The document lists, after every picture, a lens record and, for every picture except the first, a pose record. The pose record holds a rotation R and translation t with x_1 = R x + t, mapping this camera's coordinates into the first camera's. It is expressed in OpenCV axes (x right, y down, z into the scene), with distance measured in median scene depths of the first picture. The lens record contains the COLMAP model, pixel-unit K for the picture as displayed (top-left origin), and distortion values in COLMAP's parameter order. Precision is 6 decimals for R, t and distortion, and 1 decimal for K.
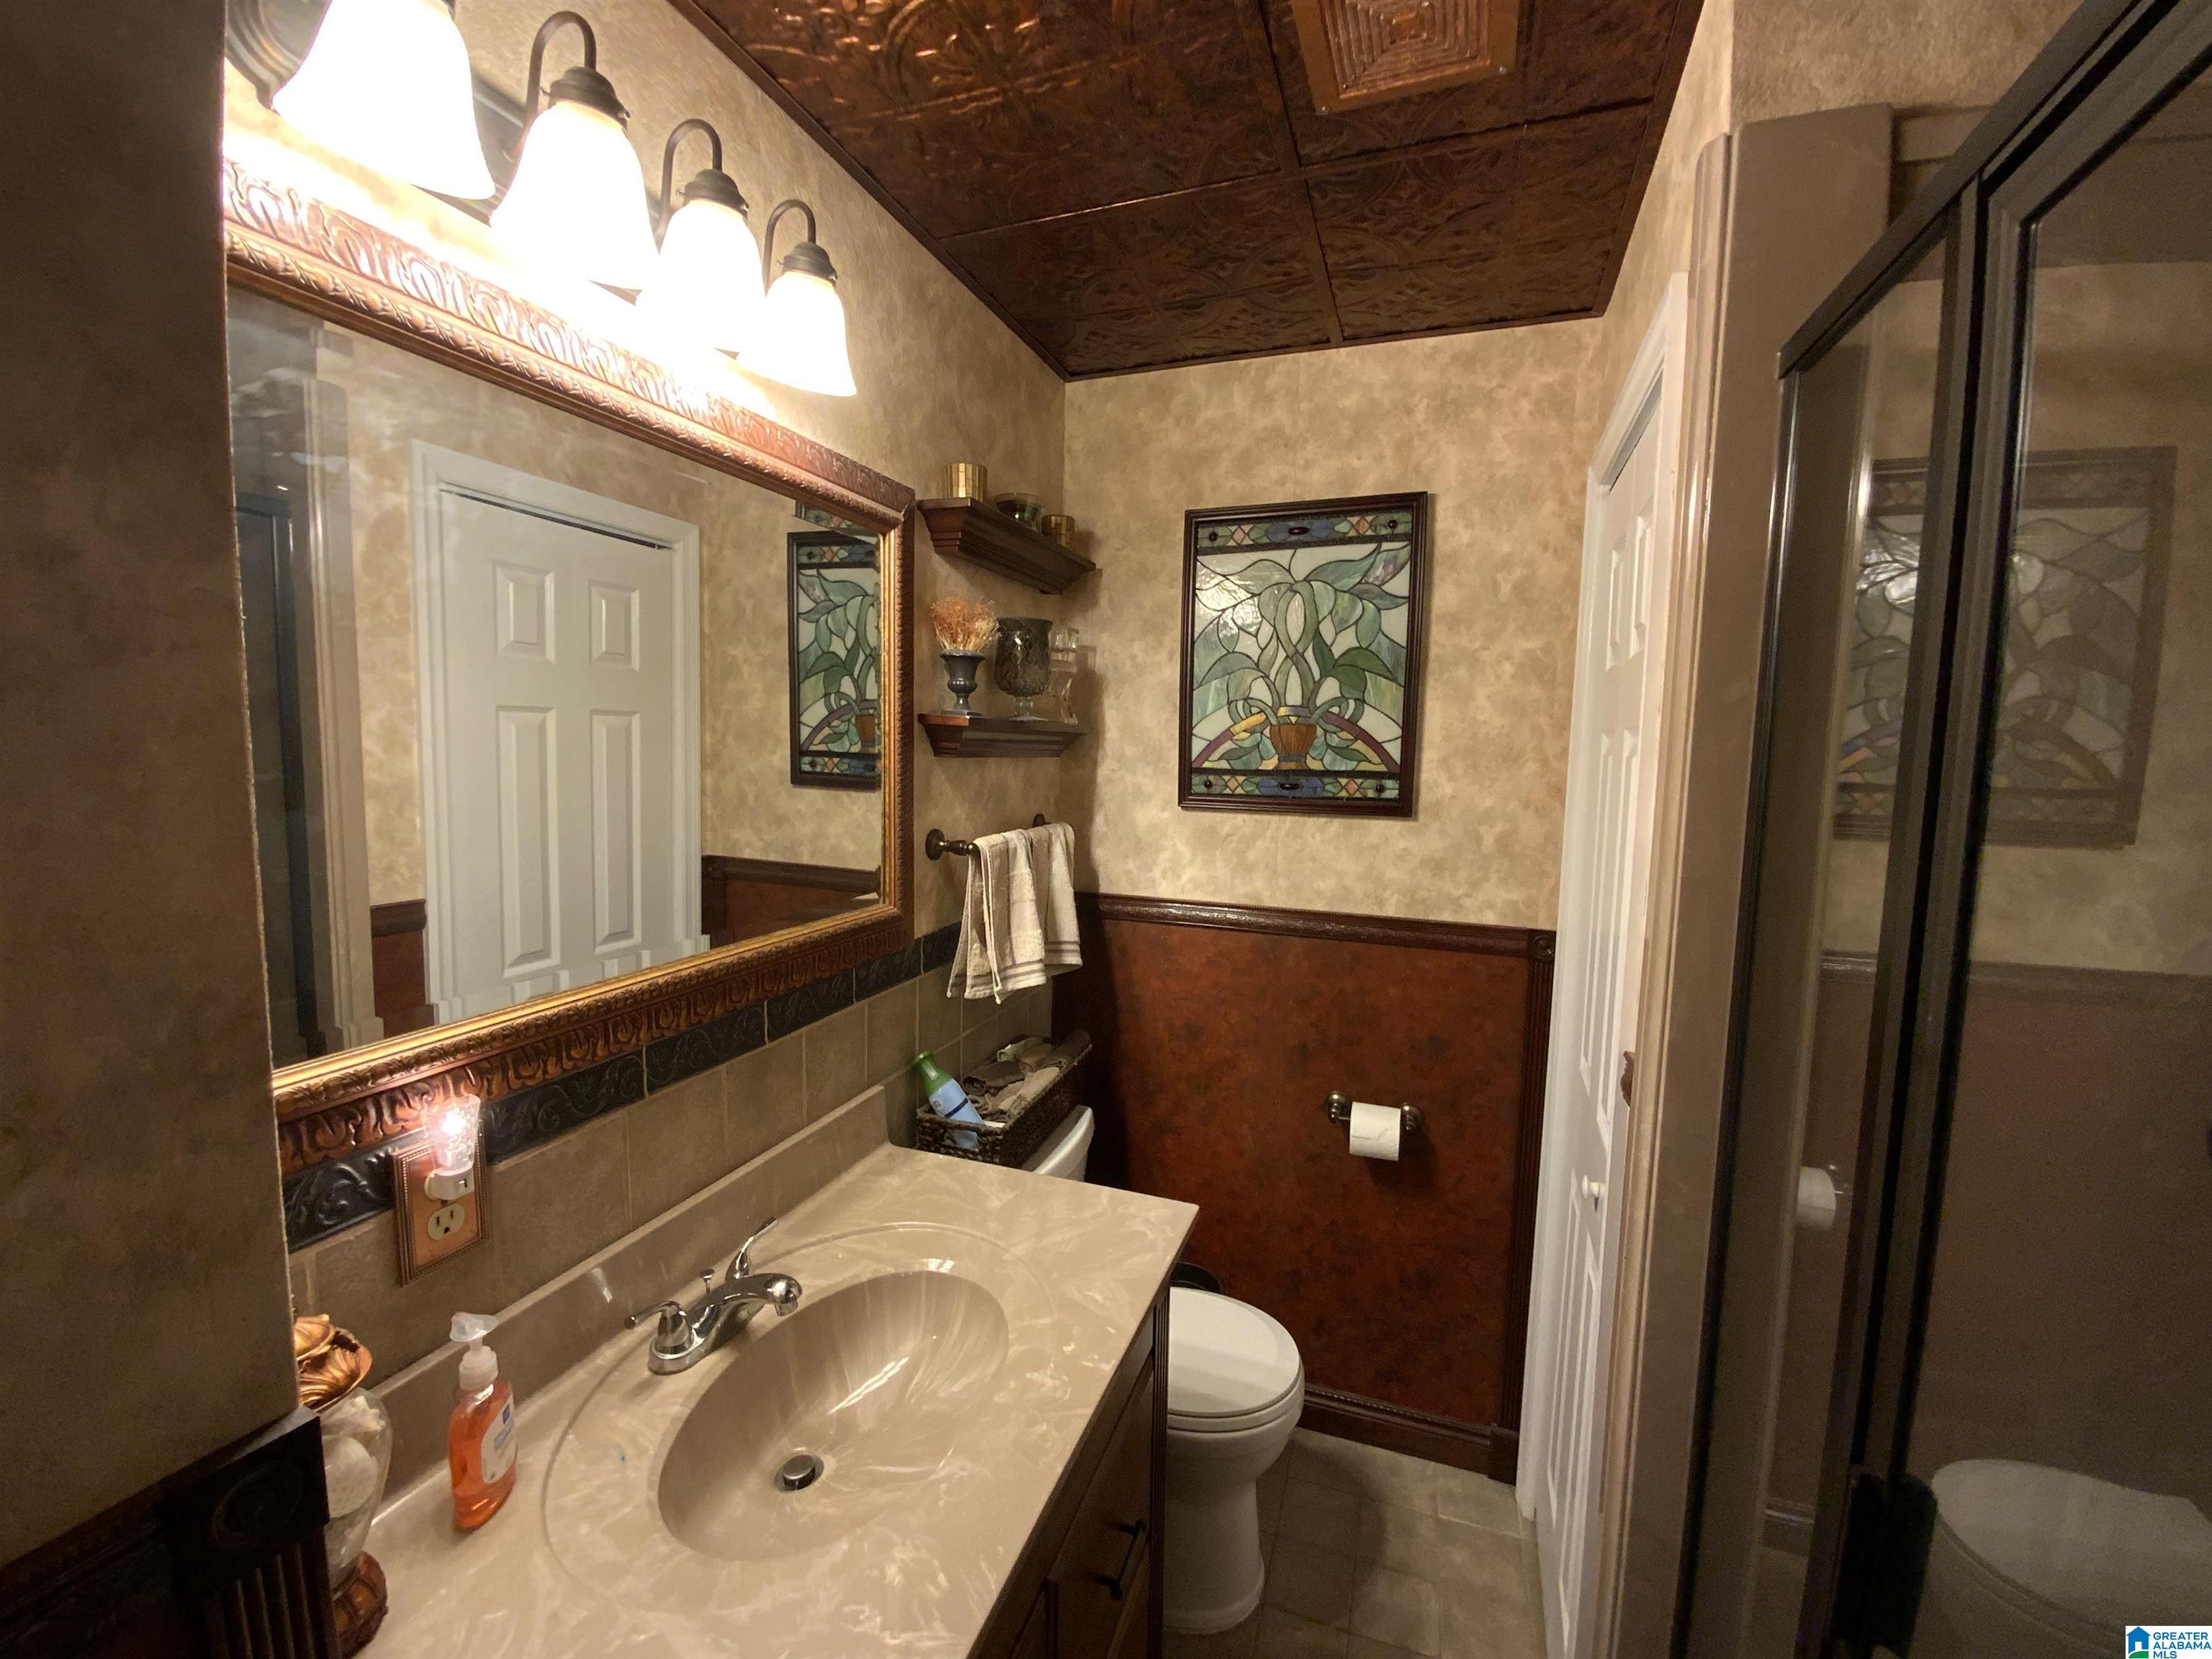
lens RADIAL K [[906.2, 0, 1097.1], [0, 906.2, 835.8], [0, 0, 1]] dist [0.009289, -0.011208]
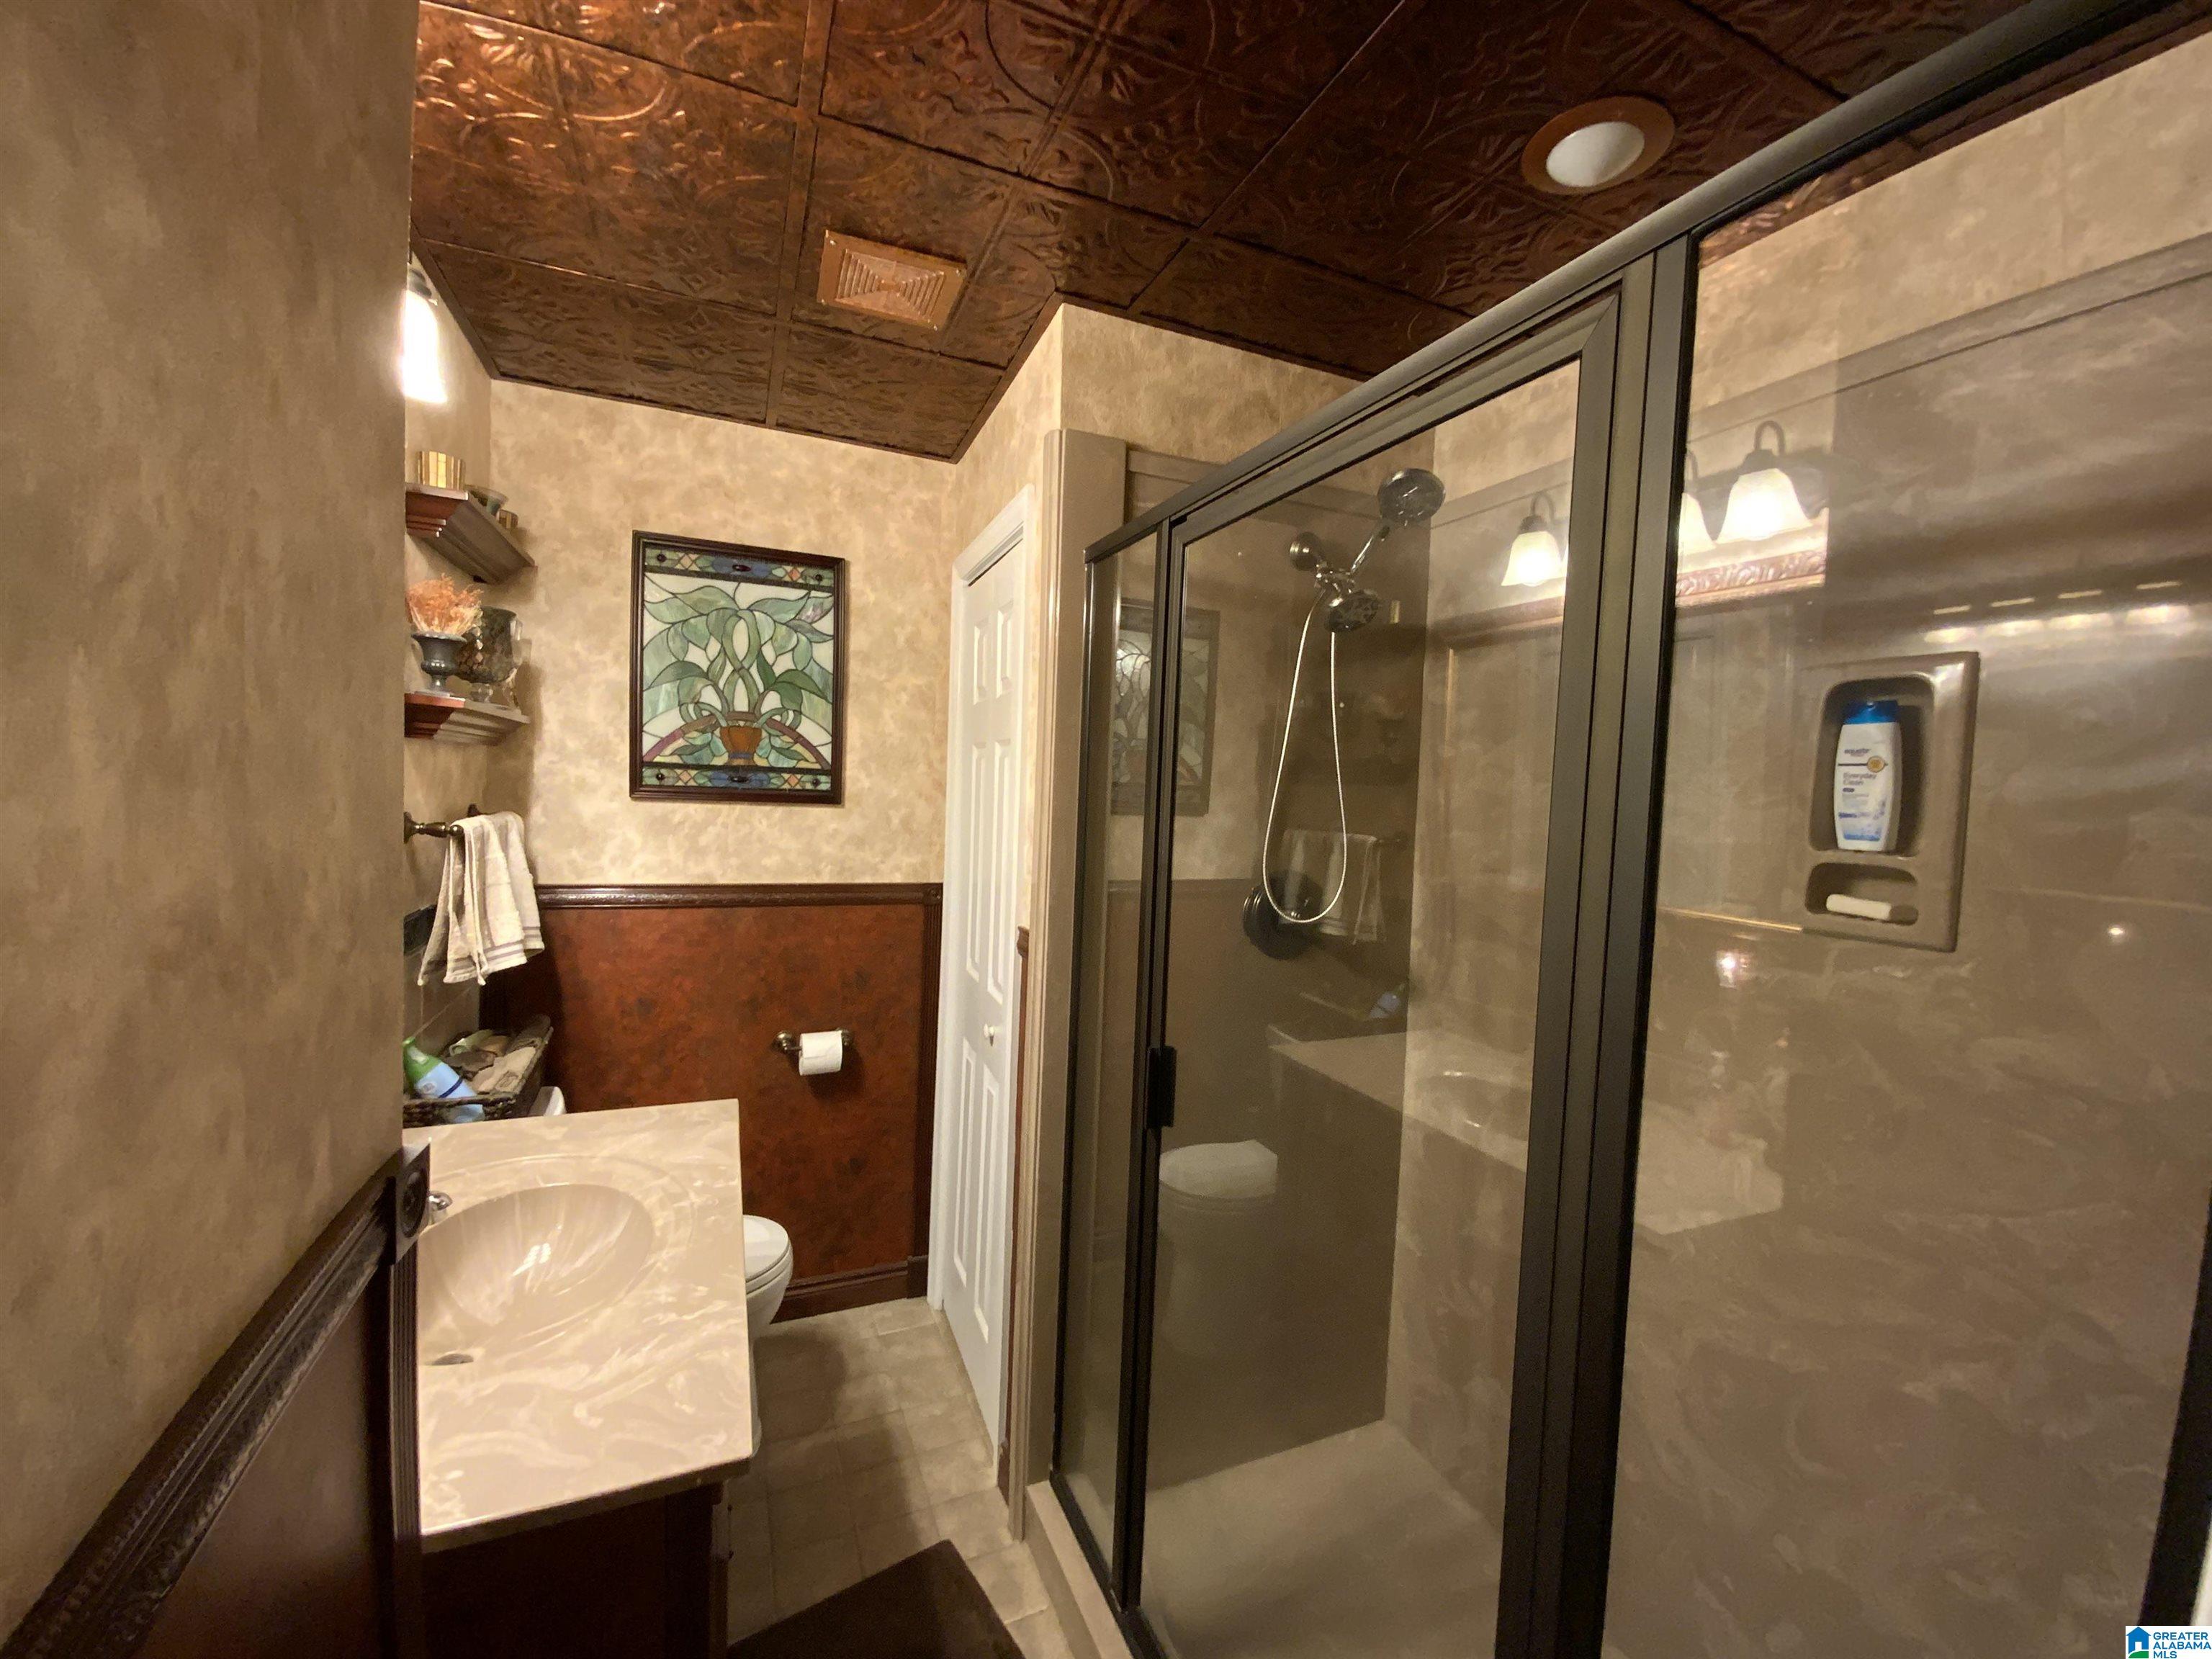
lens RADIAL K [[906.2, 0, 1111.6], [0, 906.2, 843.3], [0, 0, 1]] dist [0.009289, -0.011208]
pose [[0.722665, -0.028537, 0.690609, -0.271594], [0.040280, 0.999188, -0.000862, 0.051794], [-0.690023, 0.028441, 0.723228, -0.208549]]
